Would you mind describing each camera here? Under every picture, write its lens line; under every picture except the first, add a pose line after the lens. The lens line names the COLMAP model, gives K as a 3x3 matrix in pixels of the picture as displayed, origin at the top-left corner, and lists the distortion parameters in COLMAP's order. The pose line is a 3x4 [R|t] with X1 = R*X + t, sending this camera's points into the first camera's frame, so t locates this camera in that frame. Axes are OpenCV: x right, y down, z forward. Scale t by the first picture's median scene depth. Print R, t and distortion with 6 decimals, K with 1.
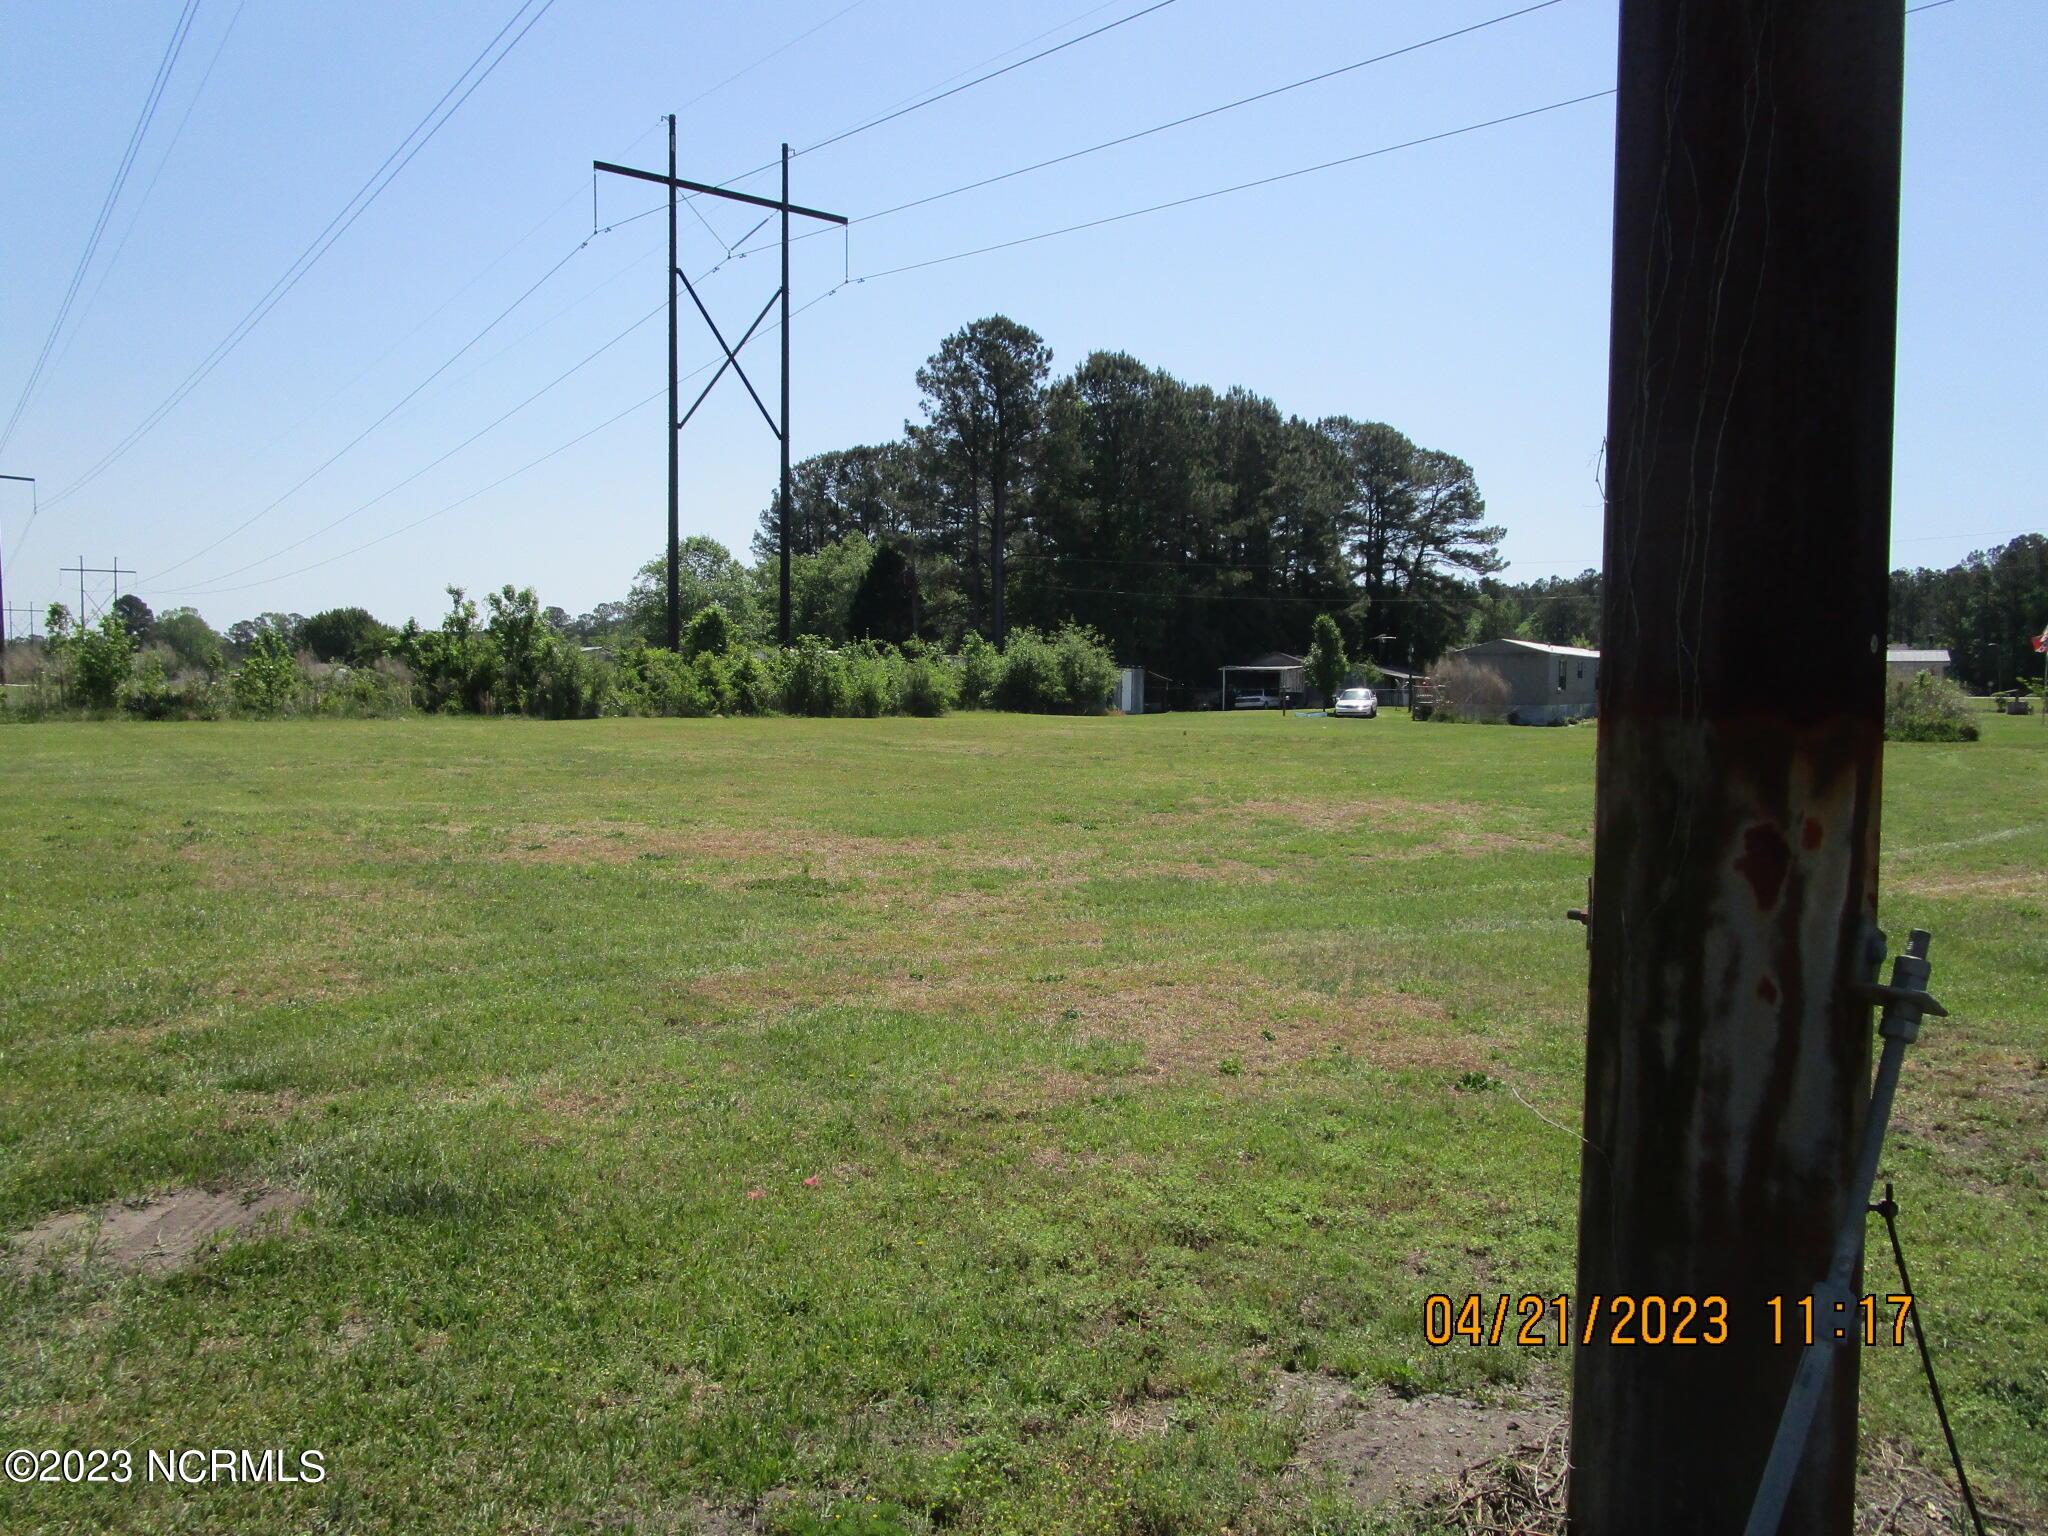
lens RADIAL K [[1471.6, 0, 1019.4], [0, 1471.6, 775.3], [0, 0, 1]] dist [-0.019267, 0.010623]
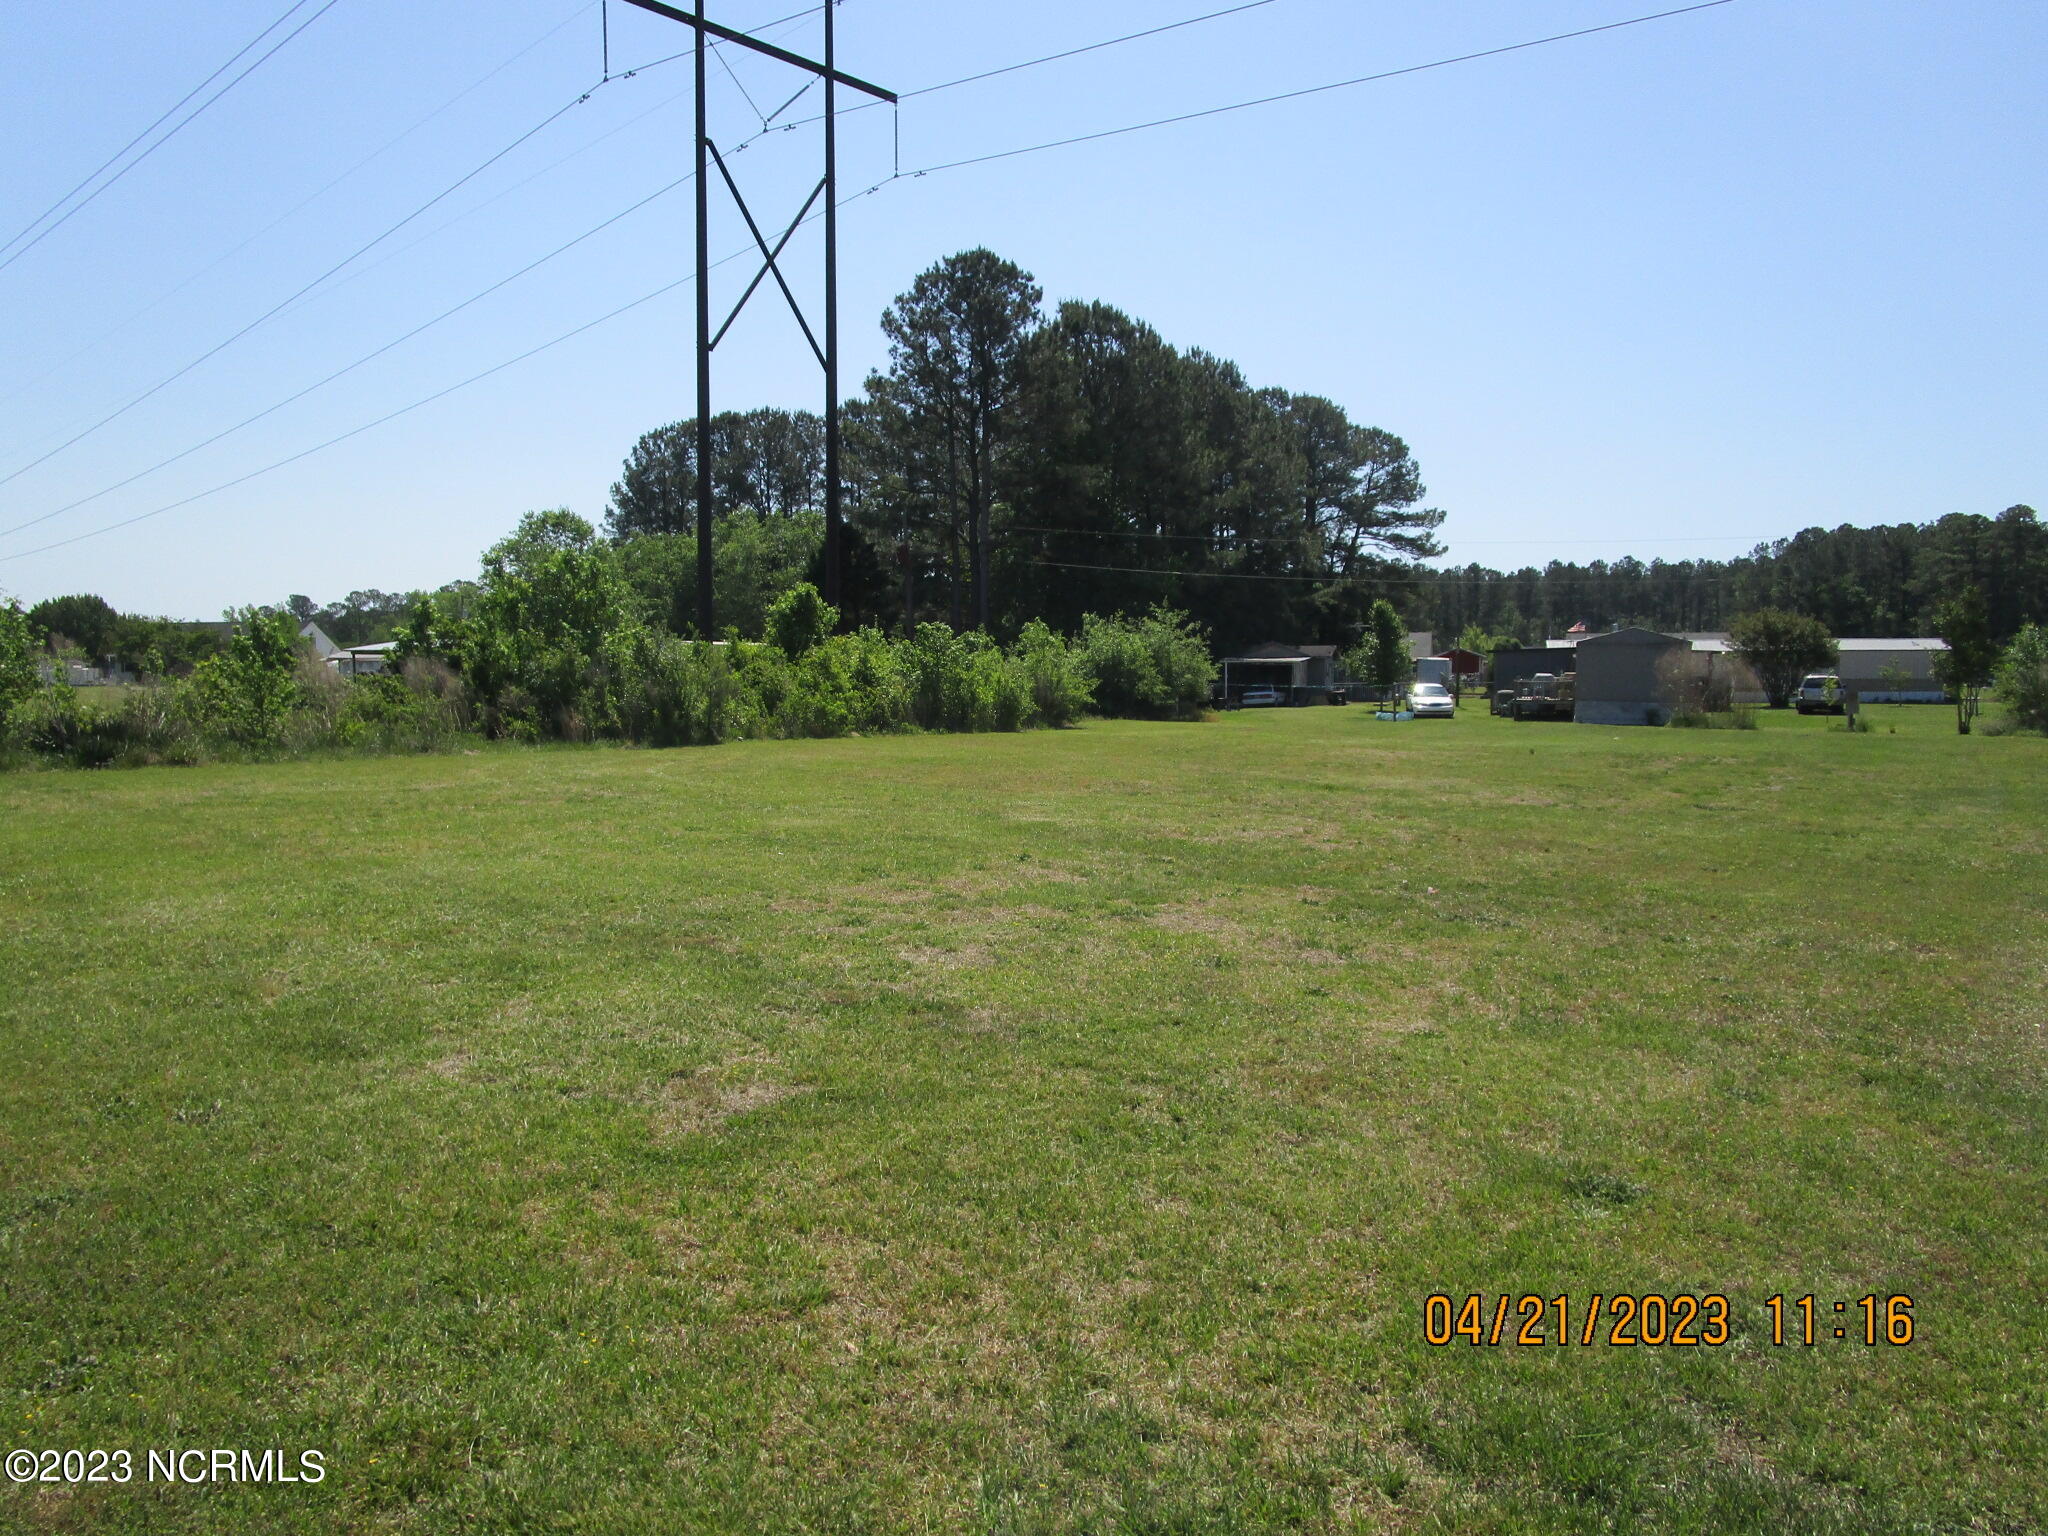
lens RADIAL K [[1471.6, 0, 1013.2], [0, 1471.6, 756.5], [0, 0, 1]] dist [-0.019267, 0.010623]
pose [[0.986481, -0.016295, 0.163064, -0.140529], [0.017274, 0.999840, -0.004589, -0.014254], [-0.162963, 0.007344, 0.986605, 0.158408]]
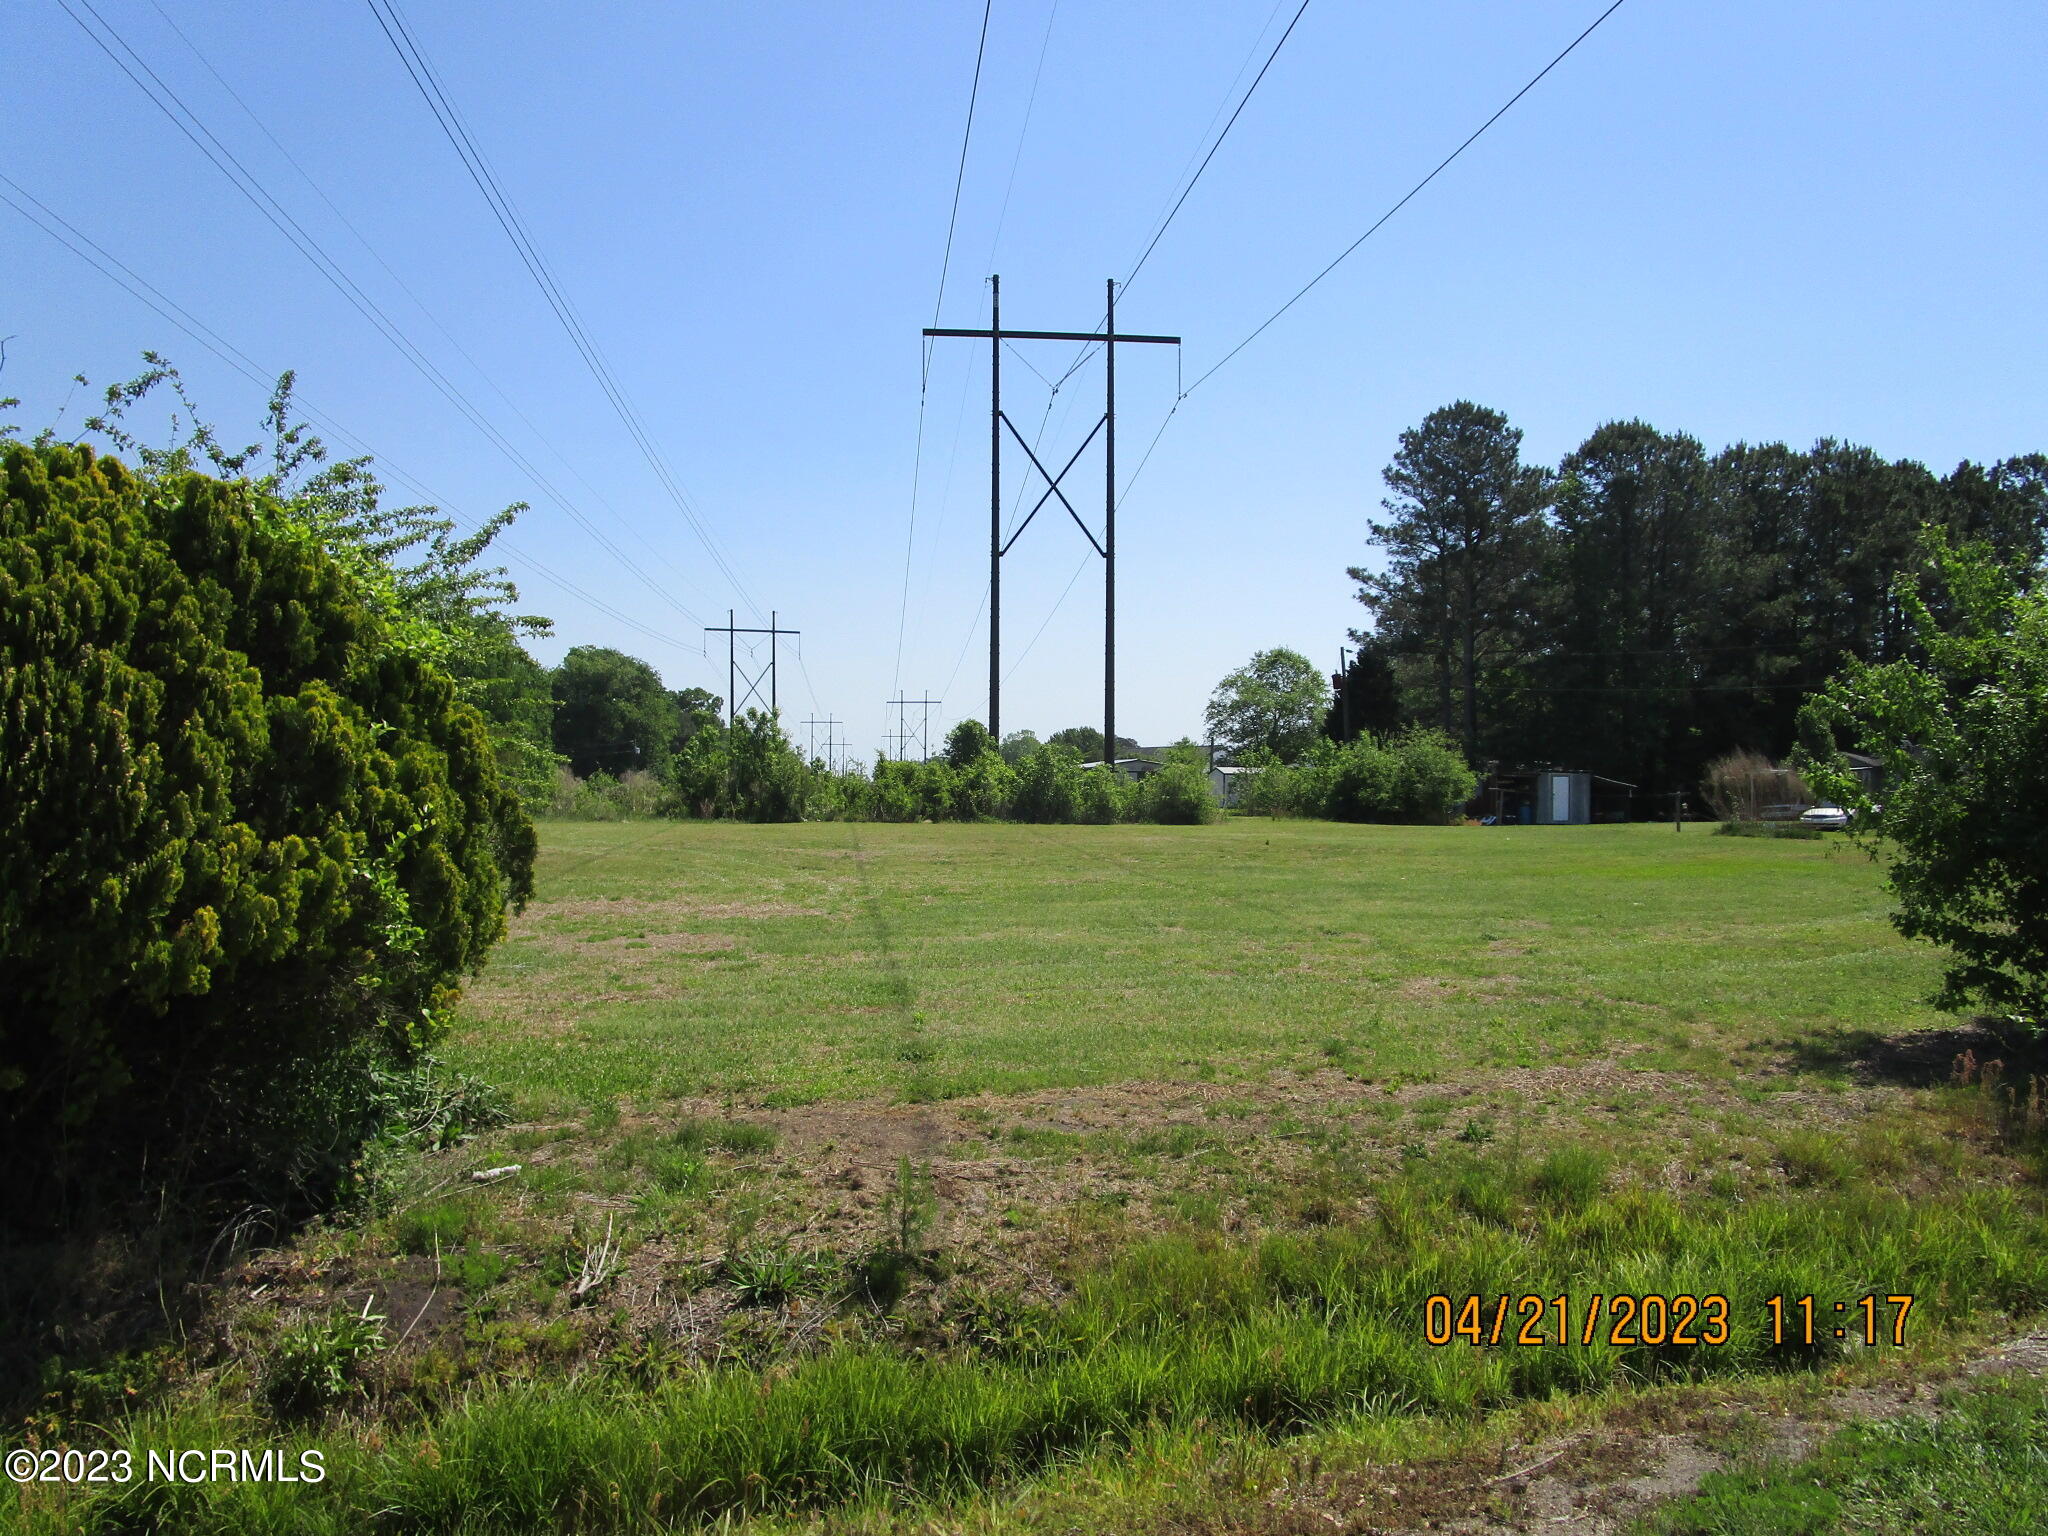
lens RADIAL K [[1471.6, 0, 1016.1], [0, 1471.6, 780.2], [0, 0, 1]] dist [-0.019267, 0.010623]
pose [[0.848646, -0.009722, -0.528872, 0.239525], [-0.028679, 0.997515, -0.064356, -0.001780], [0.528183, 0.069783, 0.846258, 0.070359]]
